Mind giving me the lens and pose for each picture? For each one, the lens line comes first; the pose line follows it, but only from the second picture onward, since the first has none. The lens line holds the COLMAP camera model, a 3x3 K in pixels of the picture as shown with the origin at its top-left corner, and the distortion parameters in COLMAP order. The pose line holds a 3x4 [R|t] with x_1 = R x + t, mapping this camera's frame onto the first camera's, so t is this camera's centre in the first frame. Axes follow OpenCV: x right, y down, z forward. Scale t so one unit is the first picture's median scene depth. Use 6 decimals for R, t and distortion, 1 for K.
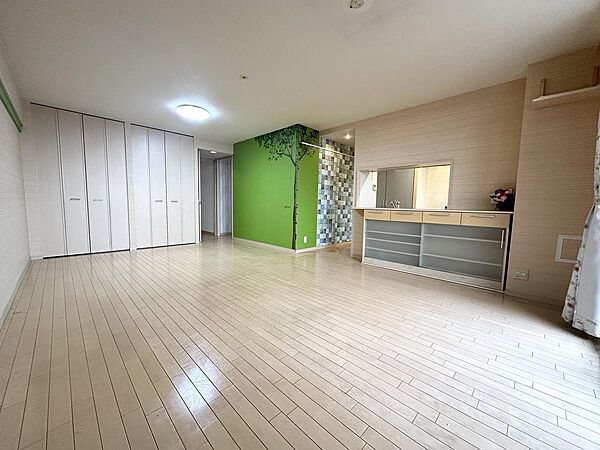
lens RADIAL K [[239.9, 0, 299.4], [0, 239.9, 226.9], [0, 0, 1]] dist [-0.002527, 0.000077]
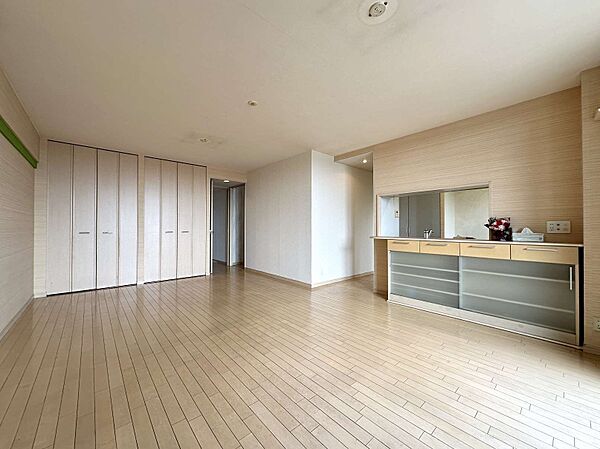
lens RADIAL K [[239.9, 0, 299.5], [0, 239.9, 224.1], [0, 0, 1]] dist [-0.002527, 0.000077]
pose [[0.997833, -0.020113, -0.062648, 0.002075], [0.013088, 0.993780, -0.110586, -0.046165], [0.064483, 0.109526, 0.991890, 0.118880]]
